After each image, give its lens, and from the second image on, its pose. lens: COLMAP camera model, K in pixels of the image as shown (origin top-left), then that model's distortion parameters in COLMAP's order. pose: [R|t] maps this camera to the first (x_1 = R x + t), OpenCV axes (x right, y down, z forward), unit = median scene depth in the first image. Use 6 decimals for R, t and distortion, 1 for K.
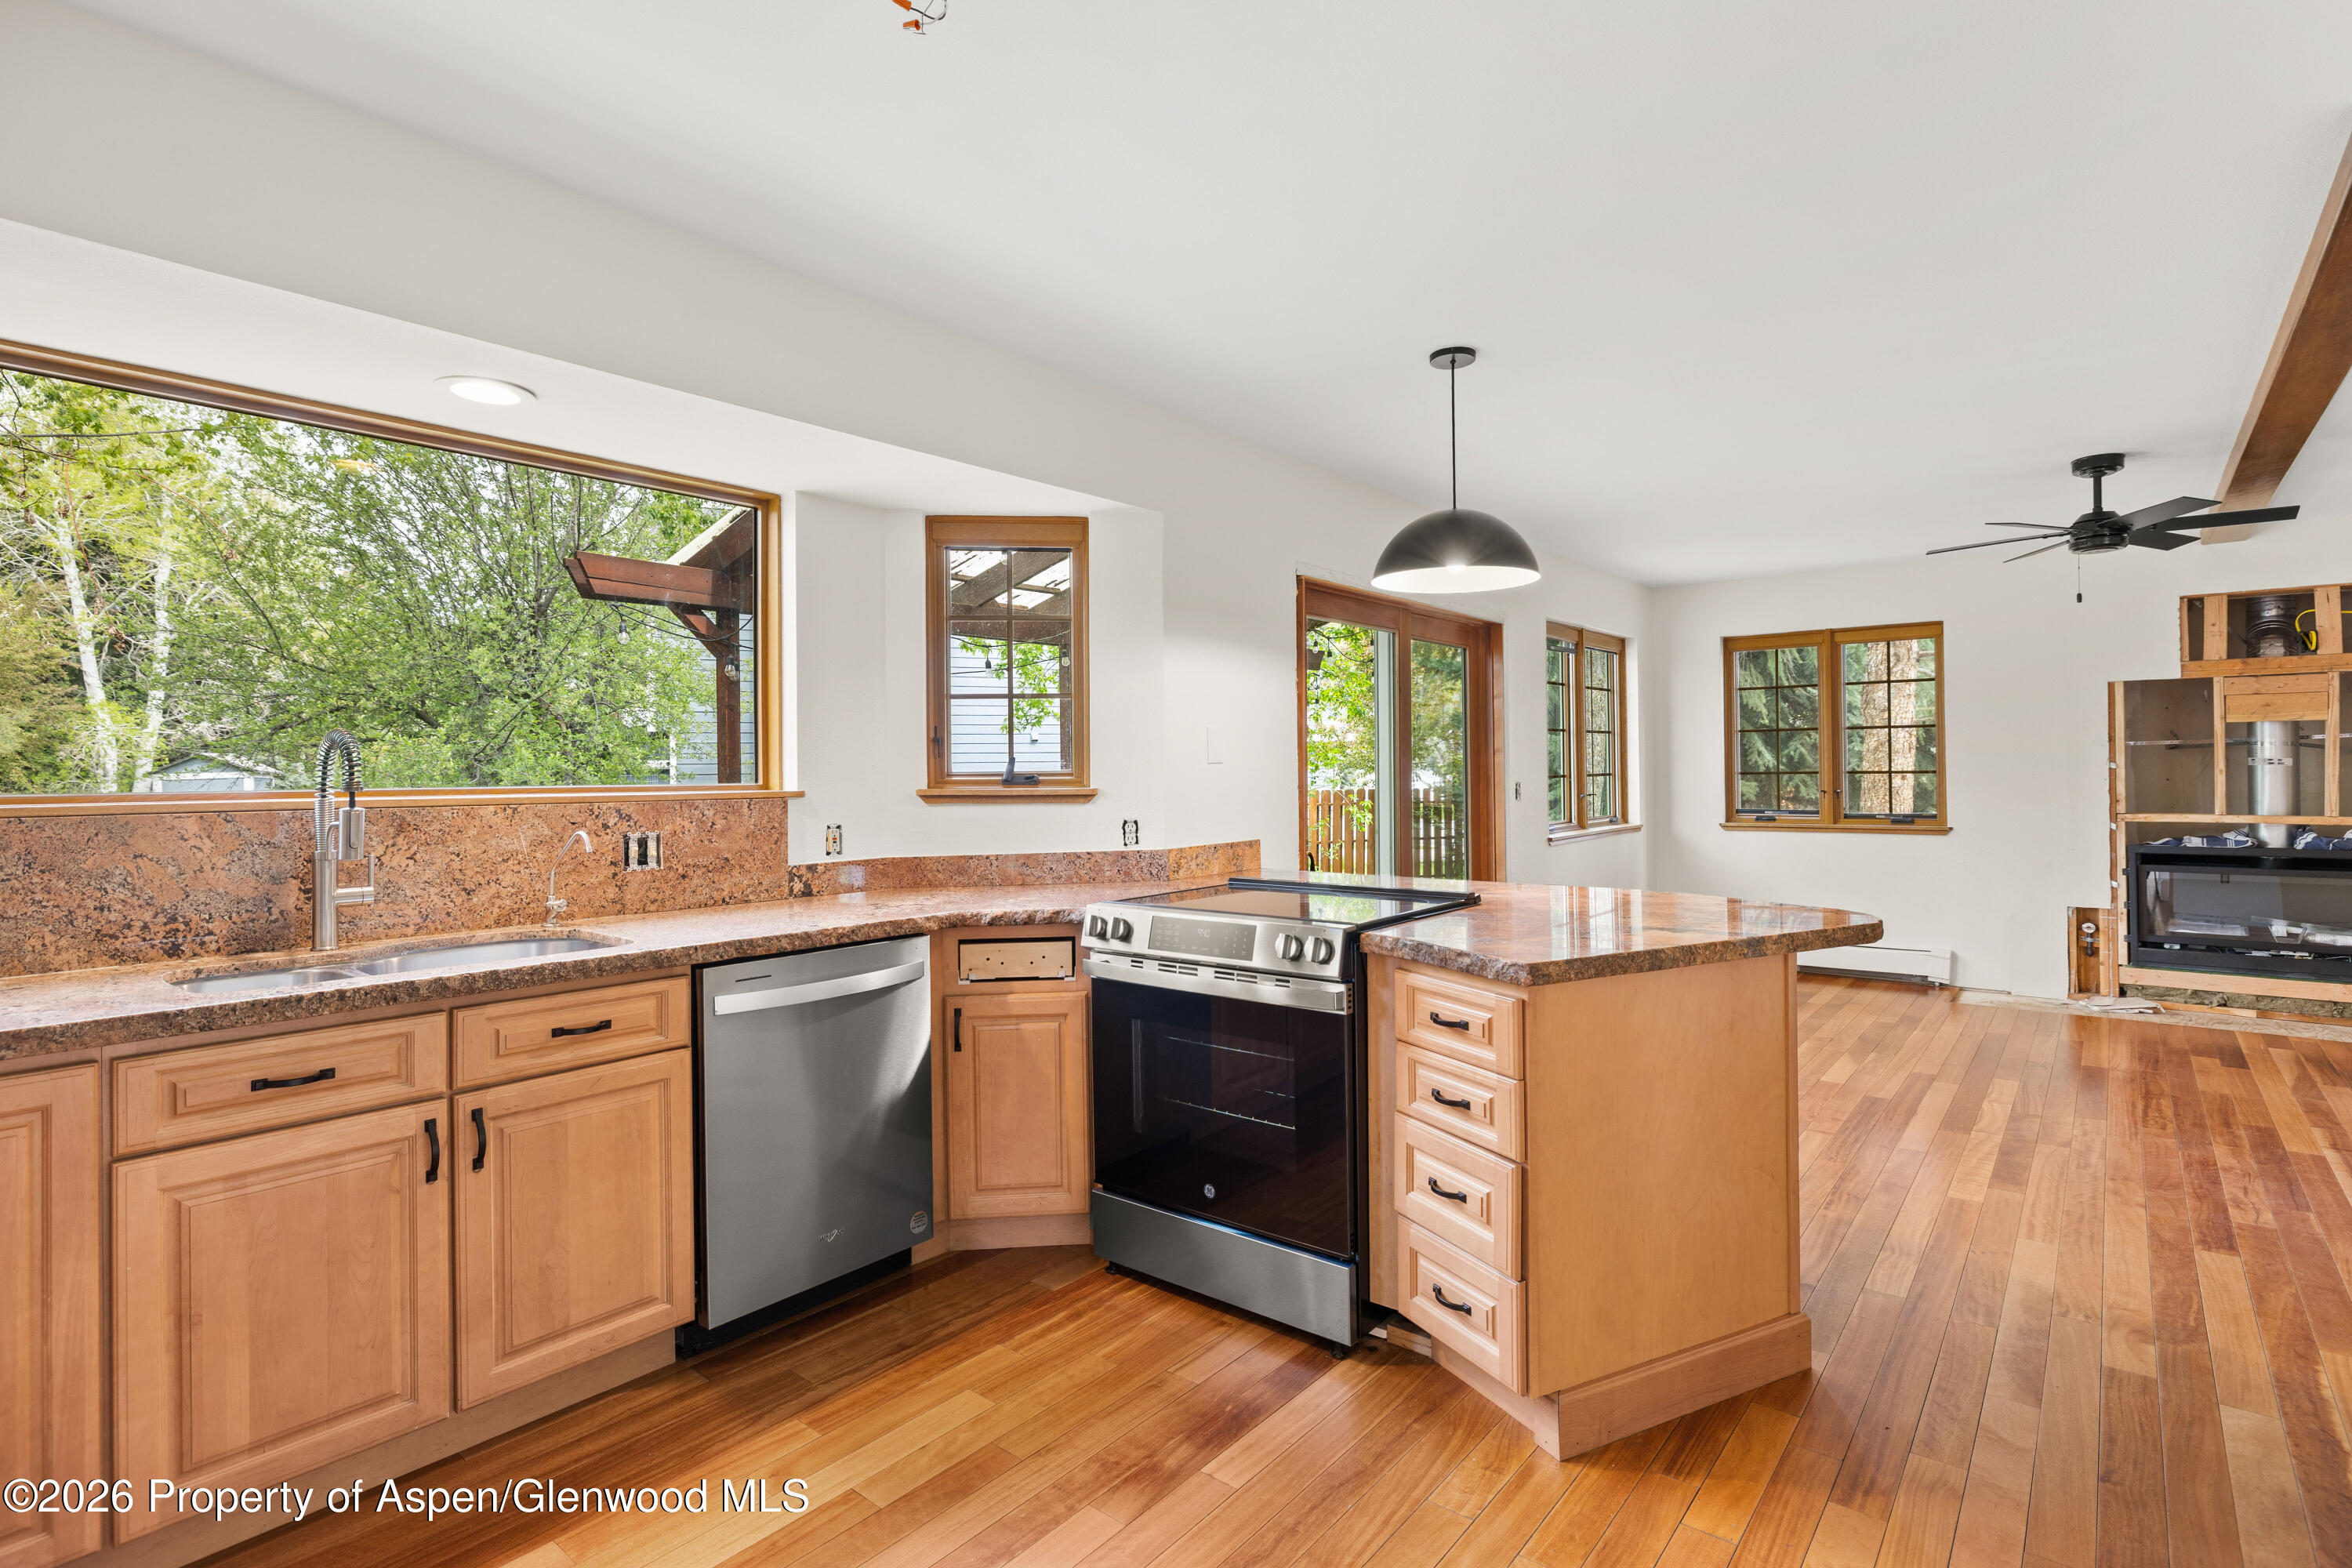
lens RADIAL K [[1108.3, 0, 1184.6], [0, 1108.3, 769.9], [0, 0, 1]] dist [-0.005036, 0.000303]
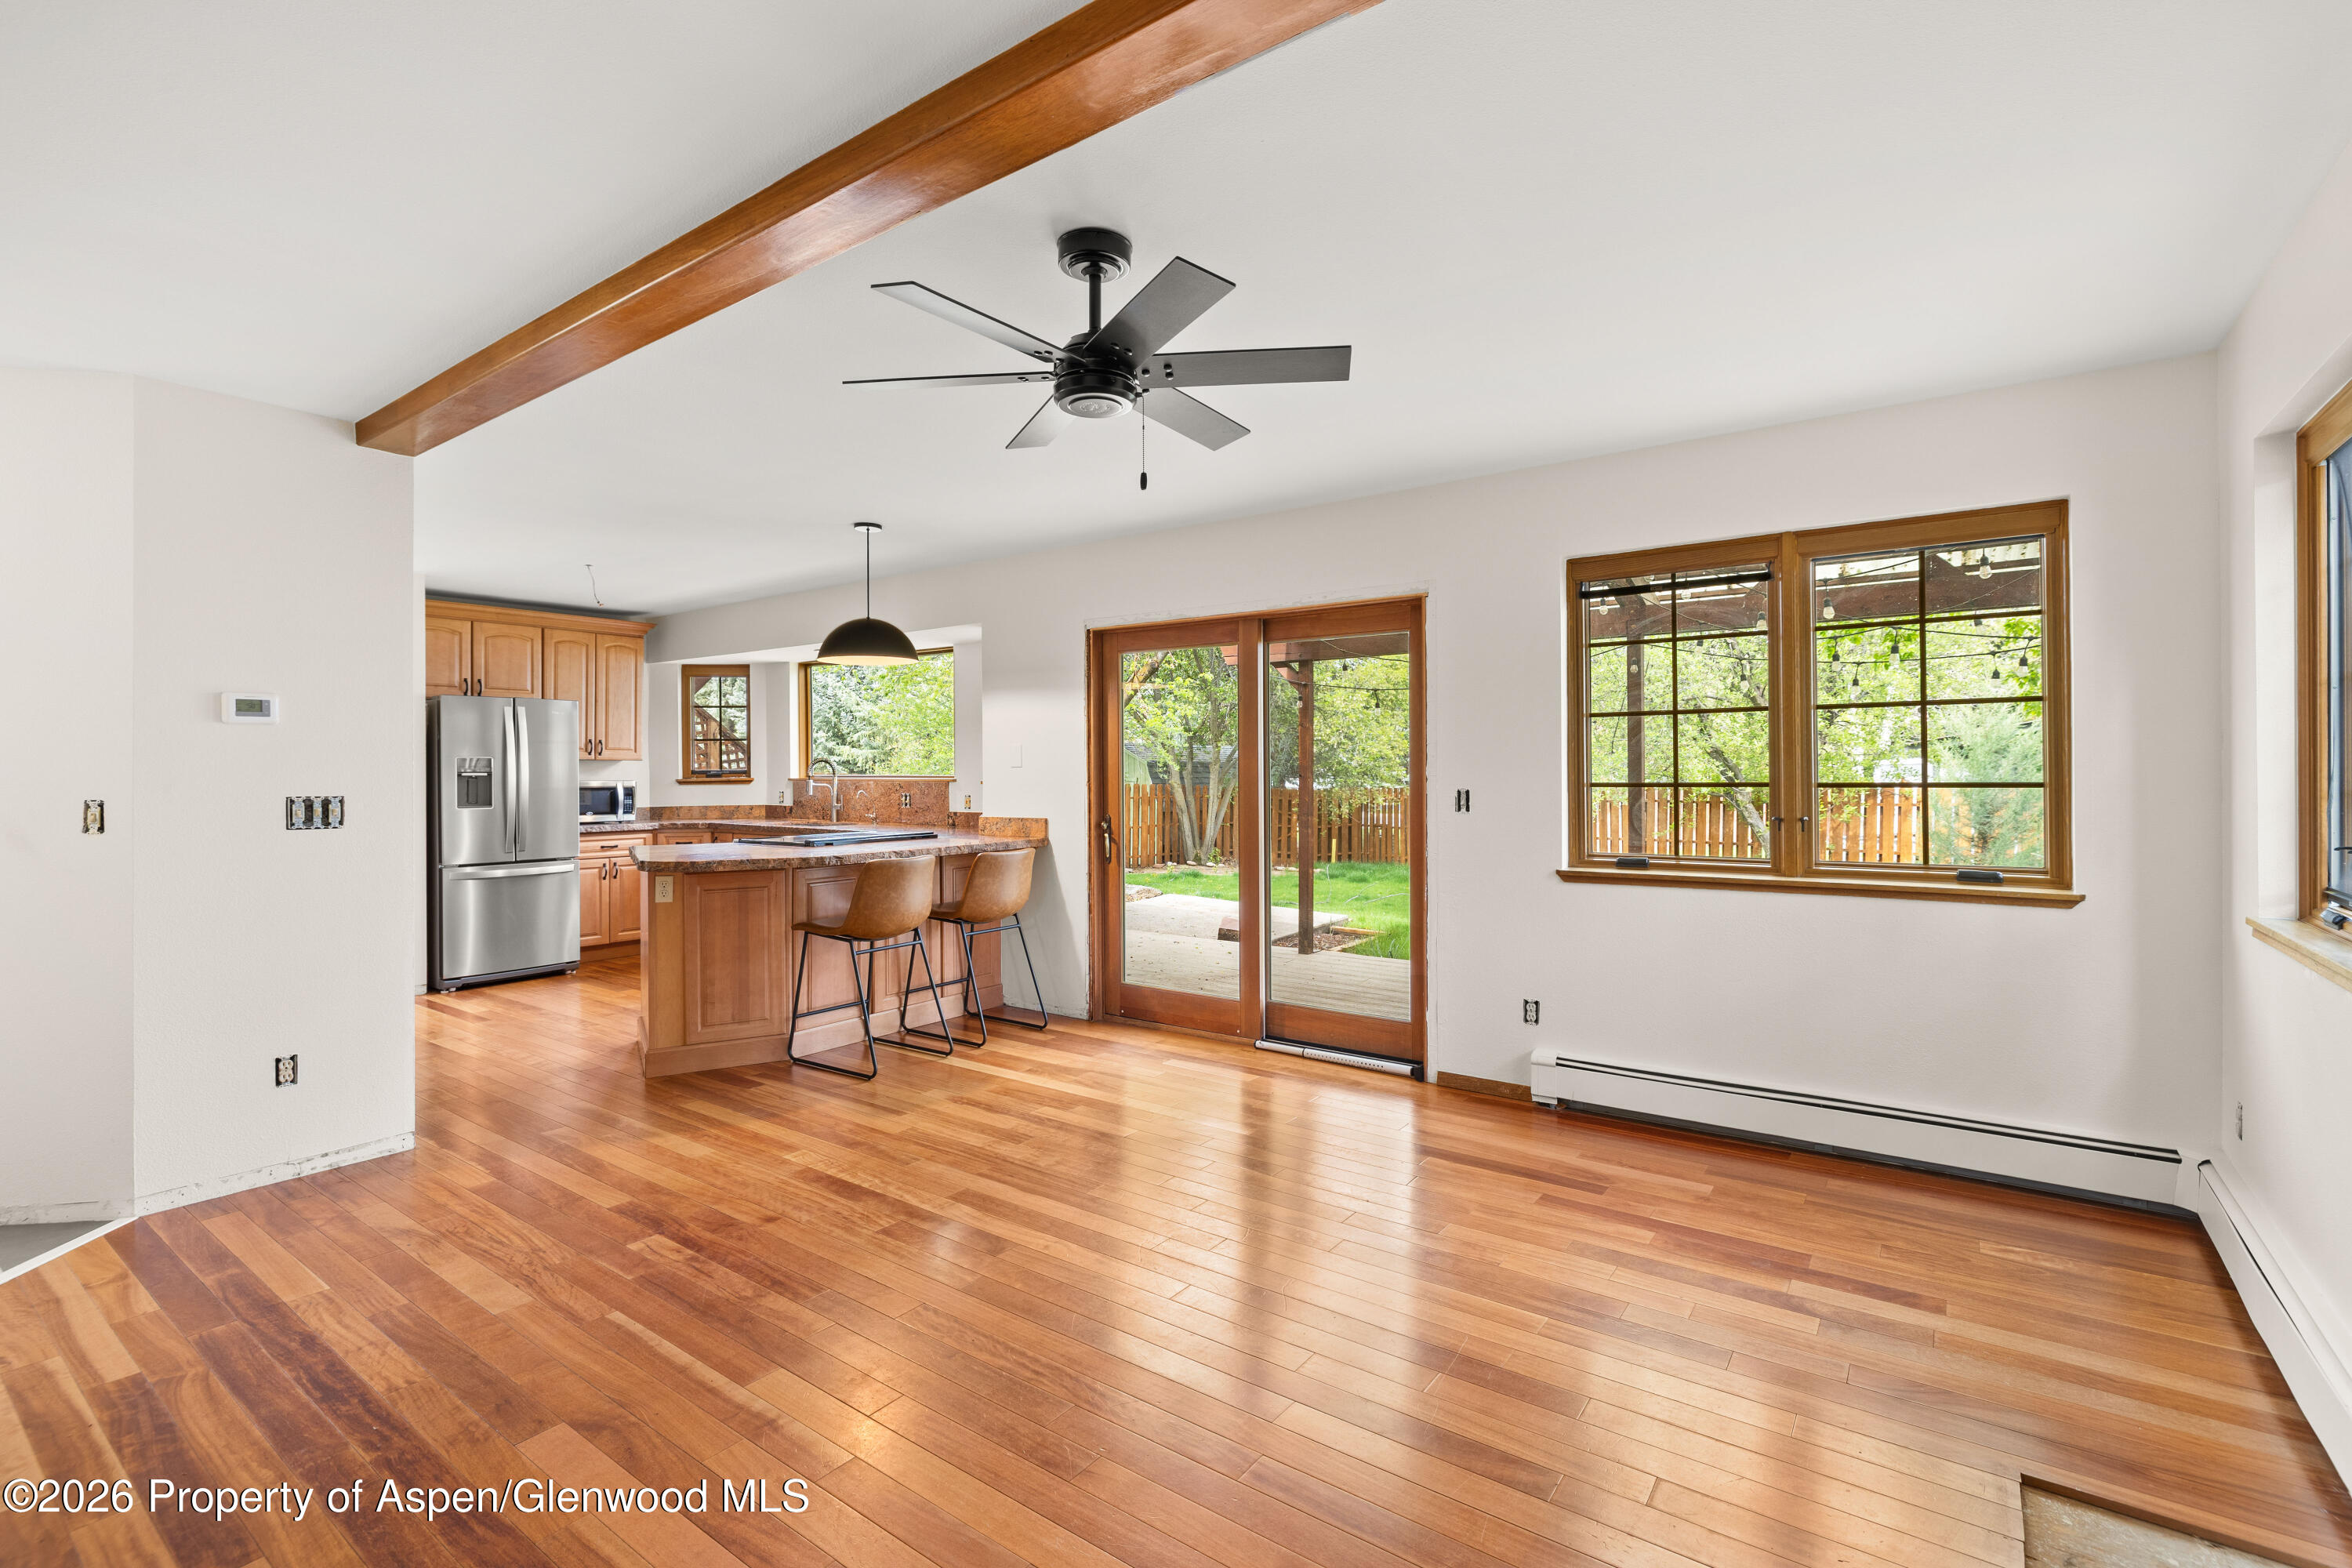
lens RADIAL K [[1045.8, 0, 1198.6], [0, 1045.8, 776.3], [0, 0, 1]] dist [-0.012743, -0.000121]
pose [[0.084632, 0.016549, -0.996275, 1.028249], [0.003535, 0.999851, 0.016909, -0.011756], [0.996406, -0.004953, 0.084561, 0.752686]]
